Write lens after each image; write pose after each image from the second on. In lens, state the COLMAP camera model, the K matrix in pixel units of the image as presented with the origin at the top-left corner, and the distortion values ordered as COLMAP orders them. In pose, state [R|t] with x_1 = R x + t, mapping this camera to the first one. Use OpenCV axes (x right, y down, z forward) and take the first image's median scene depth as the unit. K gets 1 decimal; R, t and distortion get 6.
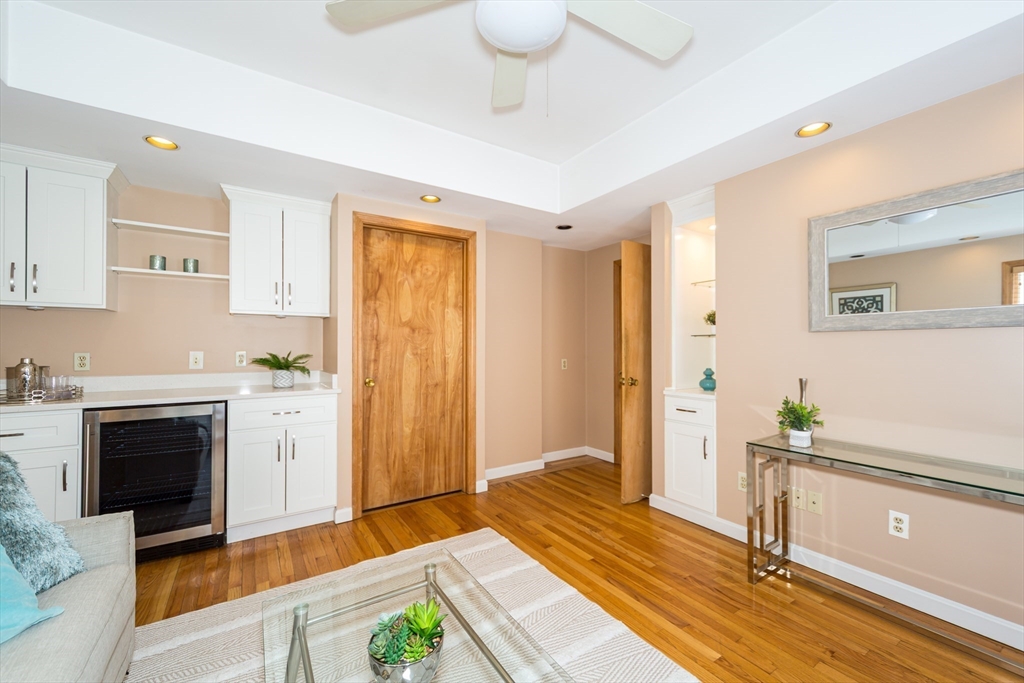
lens RADIAL K [[421.8, 0, 512.0], [0, 421.8, 341.5], [0, 0, 1]] dist [0.000288, 0.000132]
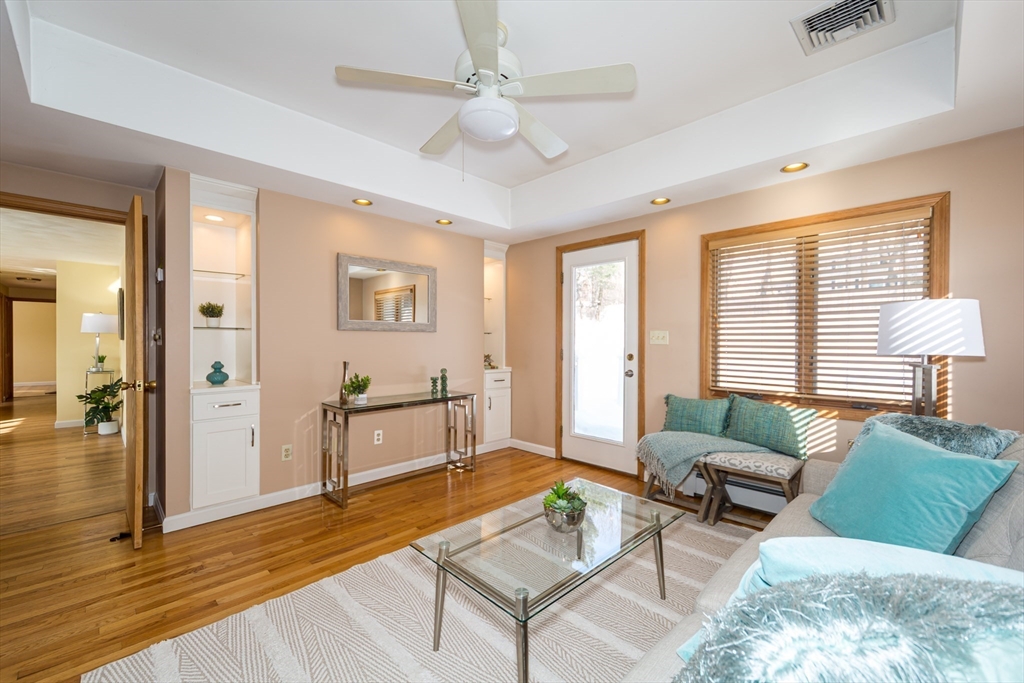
lens RADIAL K [[421.8, 0, 512.0], [0, 421.8, 341.5], [0, 0, 1]] dist [0.000288, 0.000132]
pose [[-0.232298, 0.004013, 0.972636, -0.801800], [-0.013906, 0.999876, -0.007446, 0.018639], [-0.972545, -0.015255, -0.232214, 0.691926]]
